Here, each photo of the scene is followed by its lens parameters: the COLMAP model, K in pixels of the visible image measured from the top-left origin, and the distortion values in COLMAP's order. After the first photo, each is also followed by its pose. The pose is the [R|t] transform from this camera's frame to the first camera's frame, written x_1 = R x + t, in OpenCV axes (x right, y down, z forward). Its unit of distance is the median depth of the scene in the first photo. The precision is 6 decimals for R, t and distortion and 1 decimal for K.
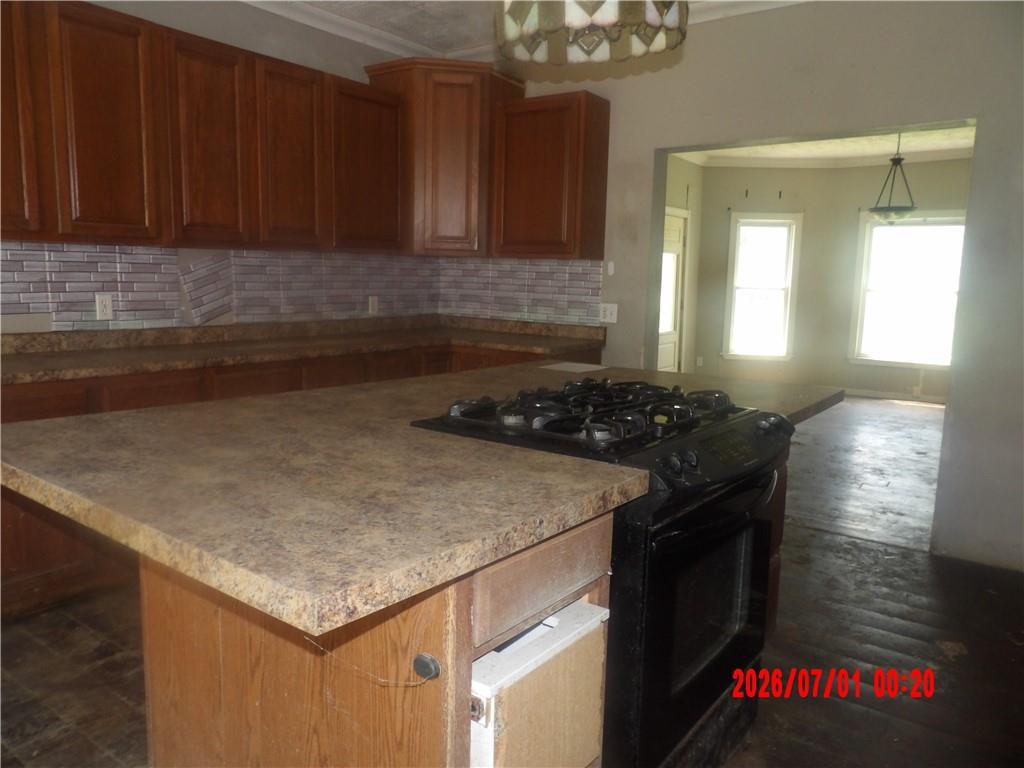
lens RADIAL K [[759.7, 0, 512.0], [0, 759.7, 384.0], [0, 0, 1]] dist [-0.009662, 0.037600]
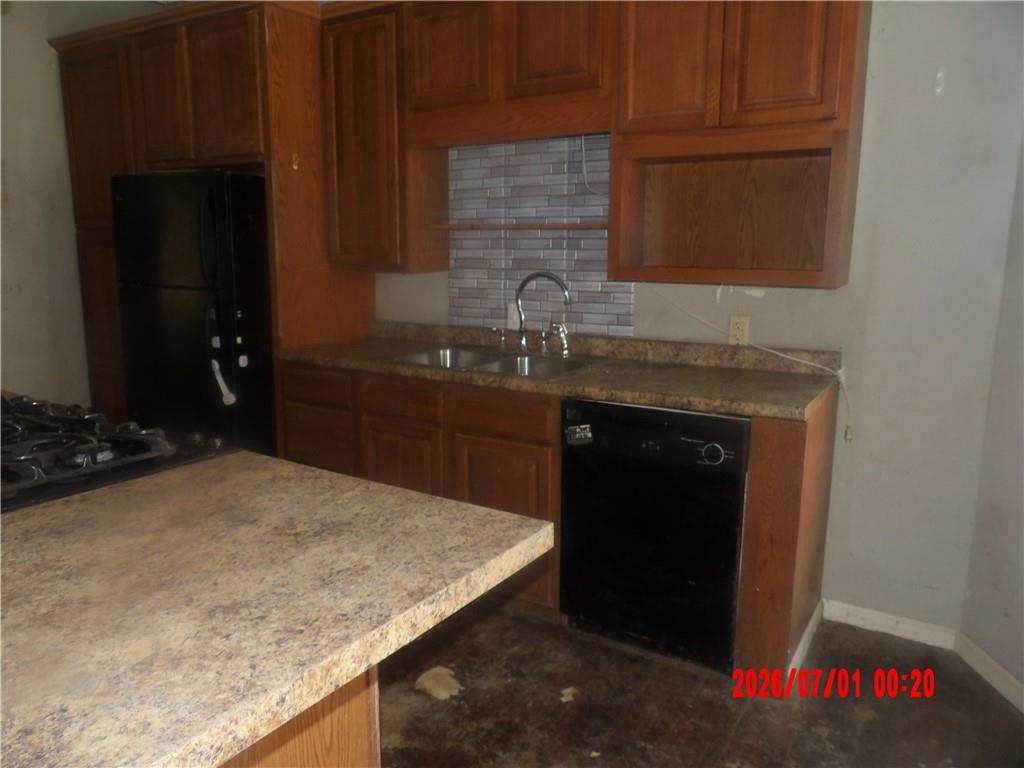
lens RADIAL K [[716.3, 0, 512.0], [0, 716.3, 384.0], [0, 0, 1]] dist [-0.001087, 0.000639]
pose [[-0.084447, -0.203594, 0.975407, -0.746583], [0.116010, 0.970237, 0.212558, -0.141003], [-0.989652, 0.131107, -0.058315, 0.528482]]
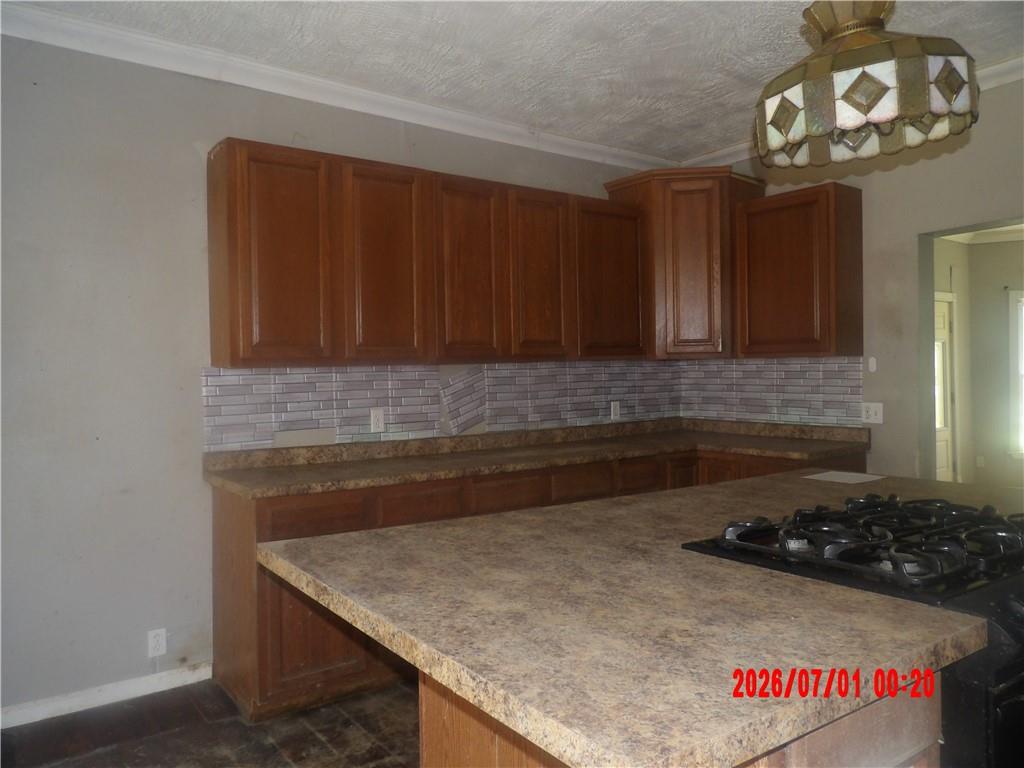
lens RADIAL K [[759.7, 0, 512.0], [0, 759.7, 384.0], [0, 0, 1]] dist [-0.009662, 0.037600]
pose [[0.956833, -0.034270, -0.288610, -0.057614], [-0.002518, 0.992009, -0.126140, -0.029828], [0.290627, 0.121421, 0.949101, 0.009237]]
